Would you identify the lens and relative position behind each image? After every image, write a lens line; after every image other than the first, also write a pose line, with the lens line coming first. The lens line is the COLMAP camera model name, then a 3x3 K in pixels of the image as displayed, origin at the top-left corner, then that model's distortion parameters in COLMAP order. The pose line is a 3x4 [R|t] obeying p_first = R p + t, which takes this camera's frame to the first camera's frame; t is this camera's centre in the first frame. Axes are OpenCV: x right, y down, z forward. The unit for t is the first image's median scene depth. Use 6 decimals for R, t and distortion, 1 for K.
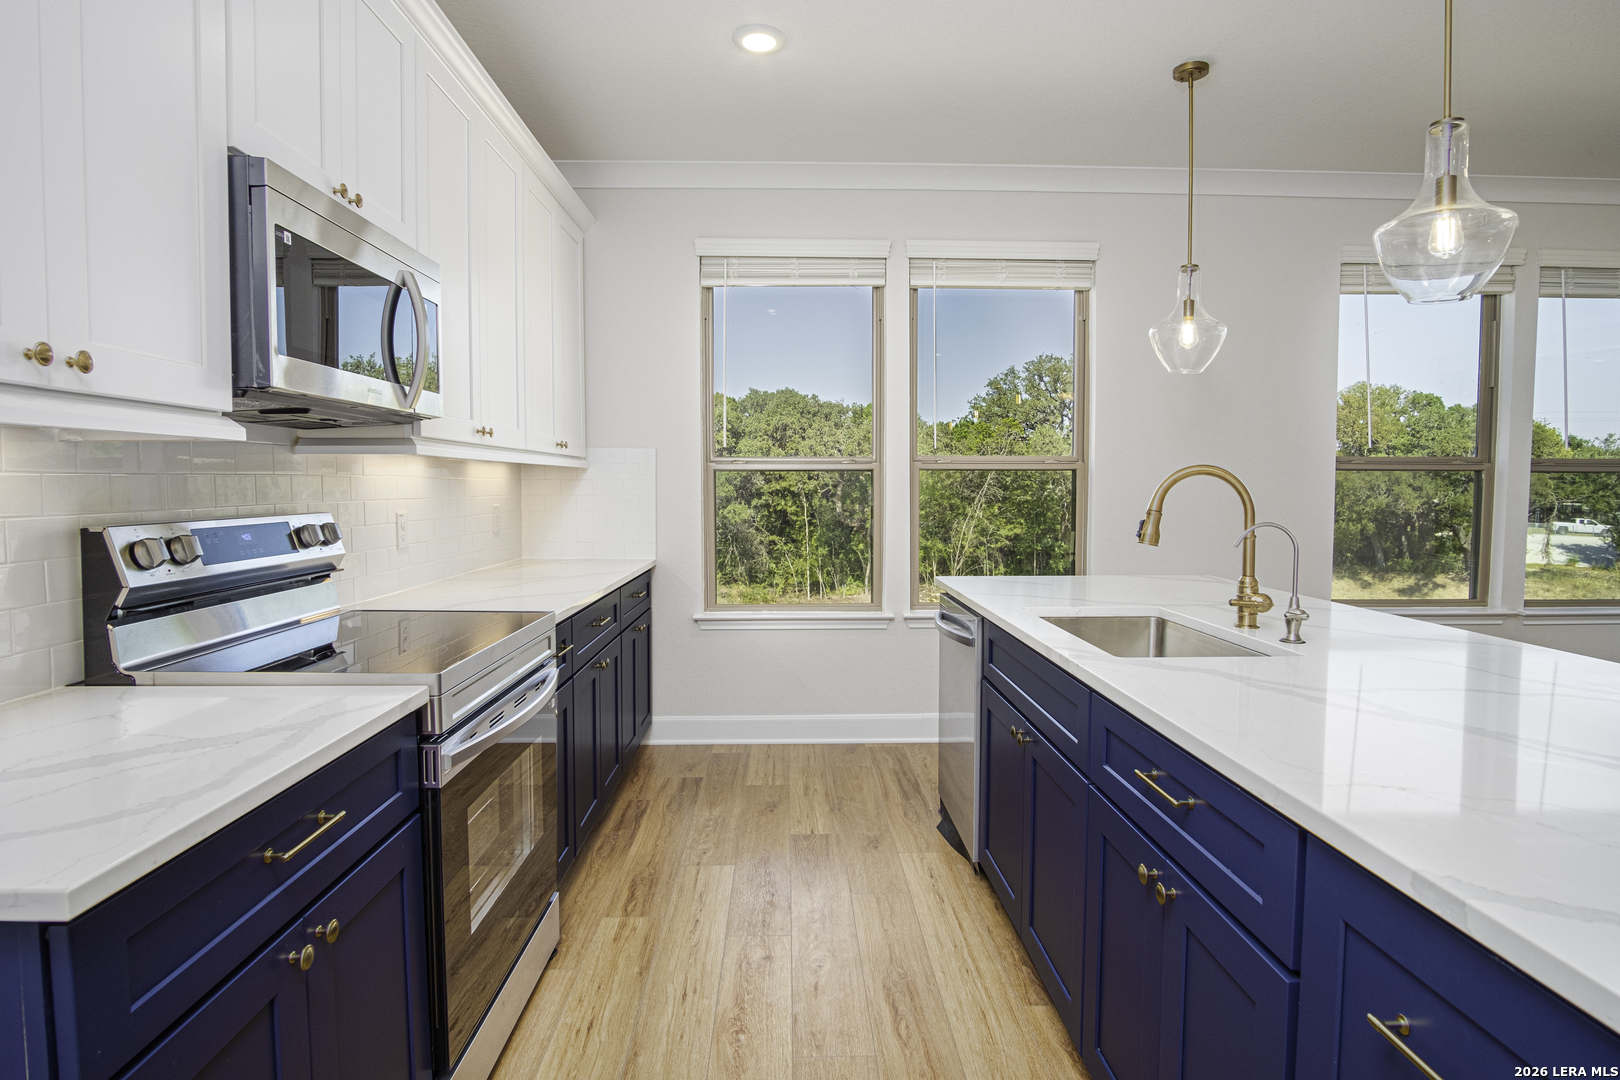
lens RADIAL K [[869.8, 0, 812.4], [0, 869.8, 530.7], [0, 0, 1]] dist [-0.025286, 0.001301]
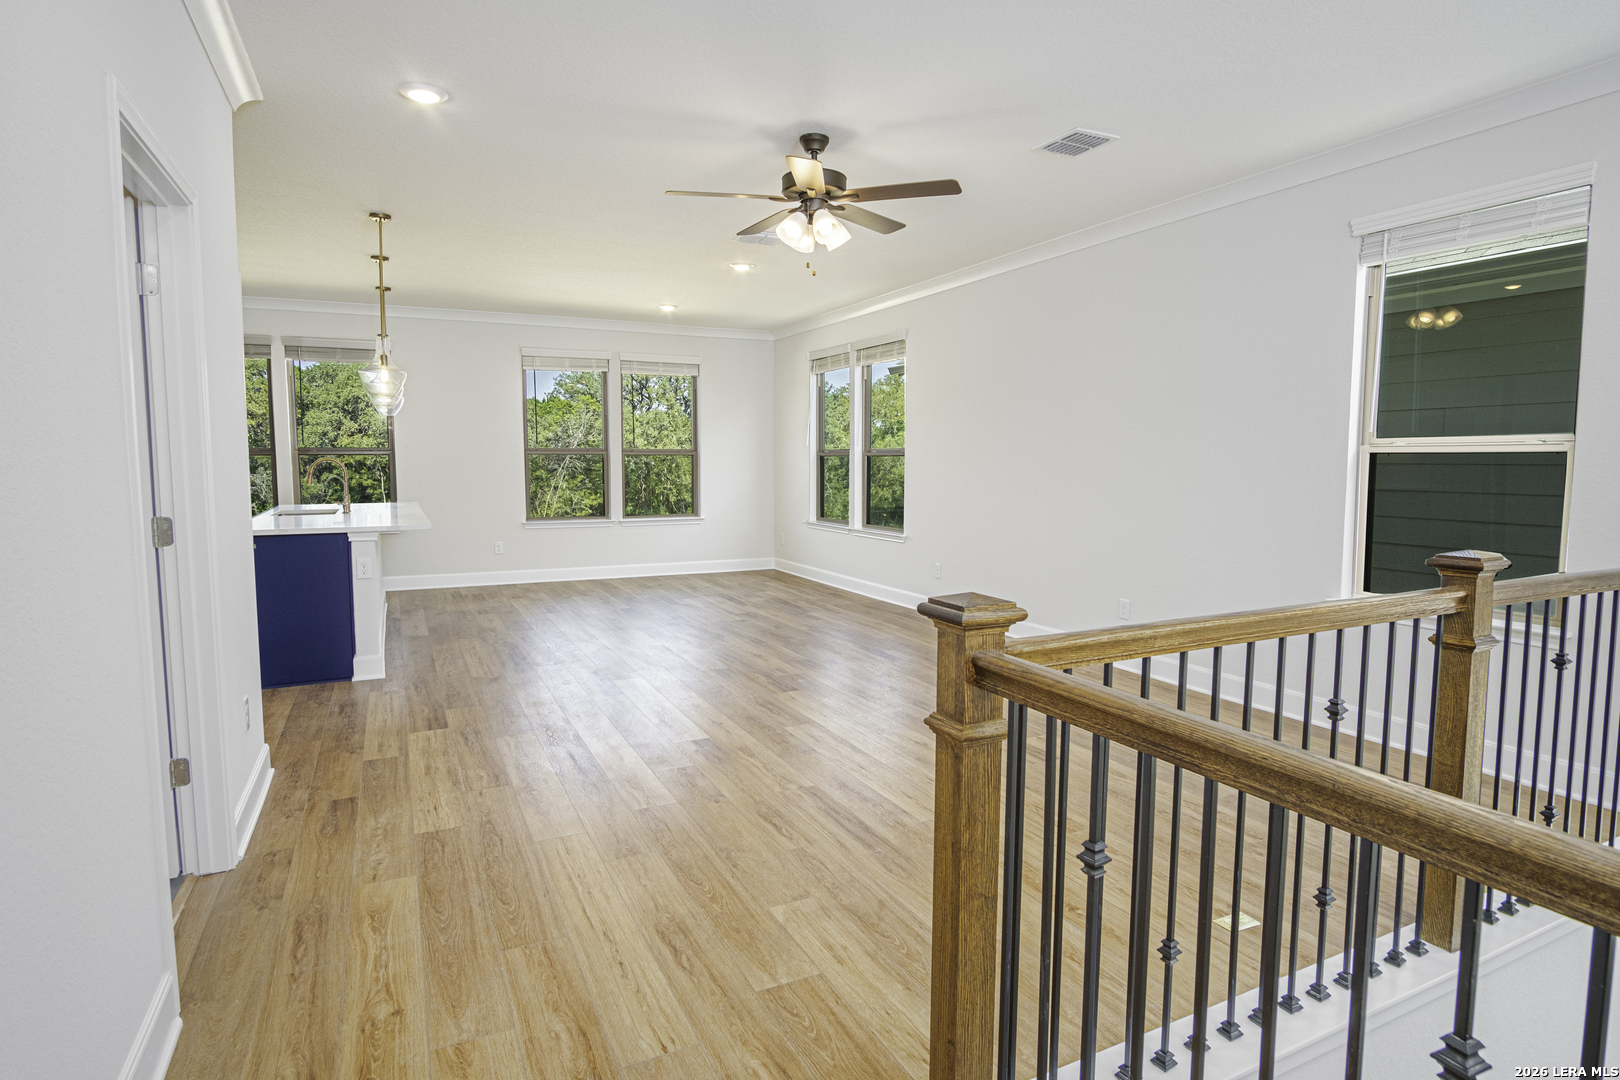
lens RADIAL K [[869.8, 0, 812.4], [0, 869.8, 530.7], [0, 0, 1]] dist [-0.025286, 0.001301]
pose [[0.911380, -0.034401, 0.410127, 0.033432], [0.021302, 0.999108, 0.036469, 0.004716], [-0.411015, -0.024500, 0.911299, -0.109794]]
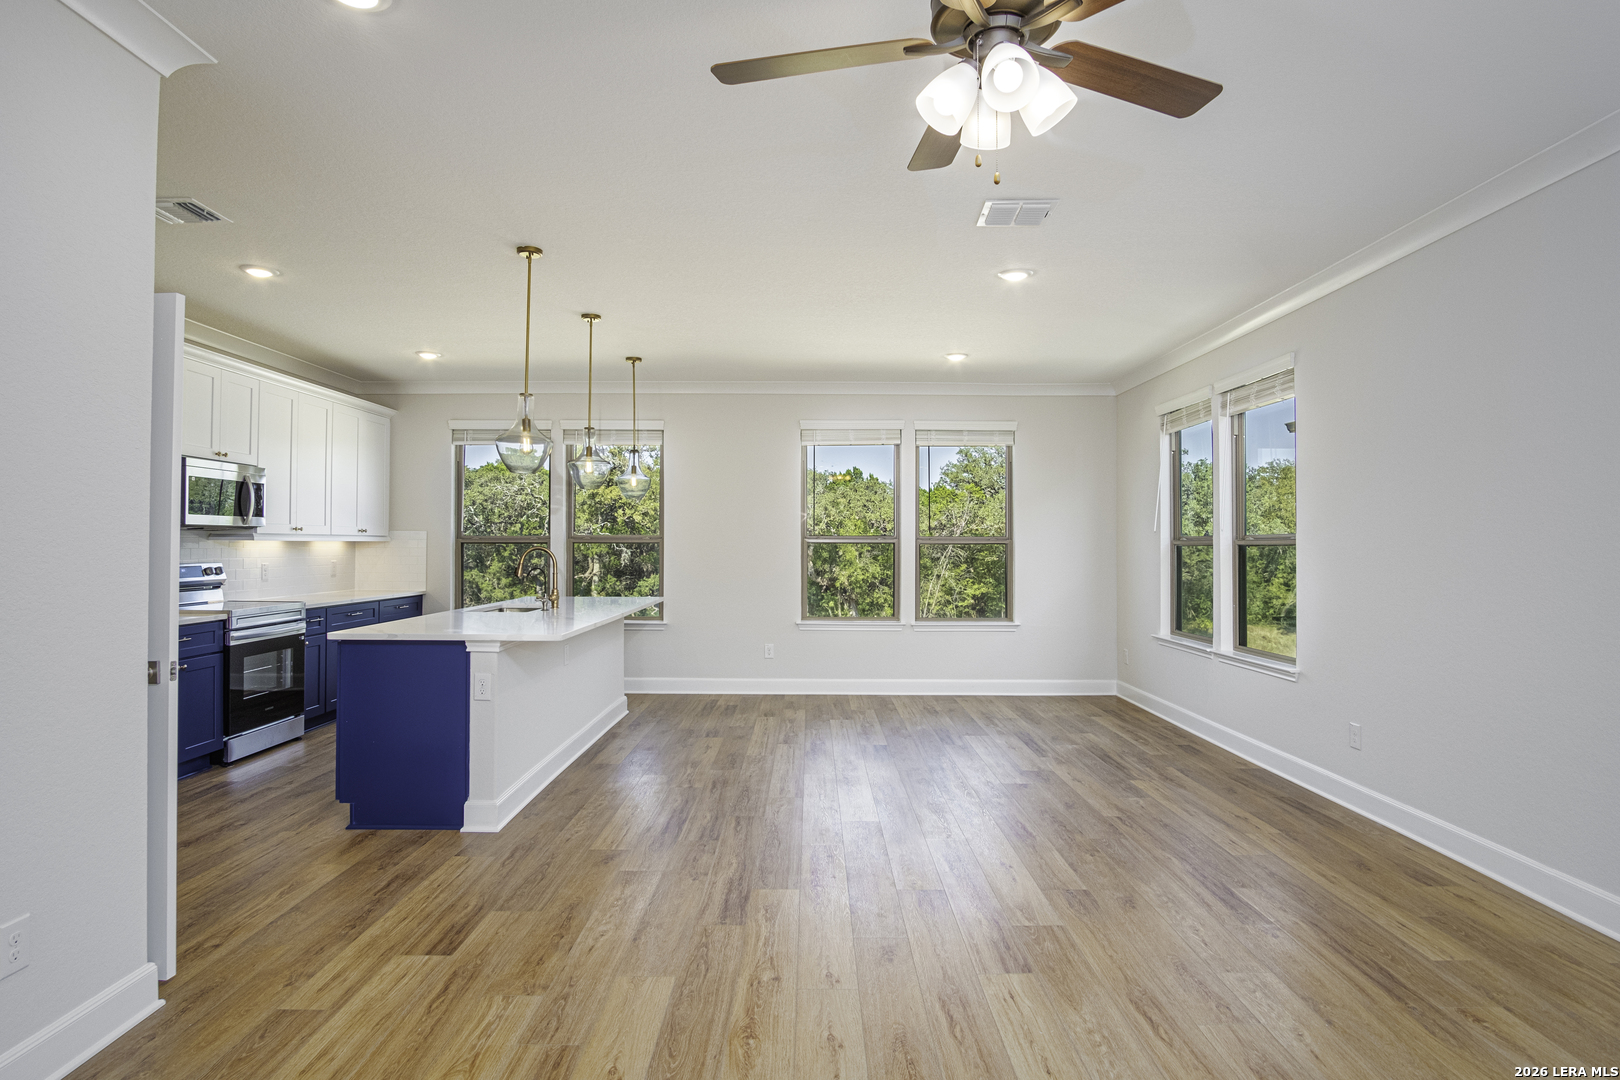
lens RADIAL K [[869.8, 0, 812.4], [0, 869.8, 530.7], [0, 0, 1]] dist [-0.025286, 0.001301]
pose [[0.999640, 0.001691, -0.026794, 0.061150], [-0.003551, 0.997573, -0.069534, 0.002663], [0.026612, 0.069604, 0.997220, -0.073253]]
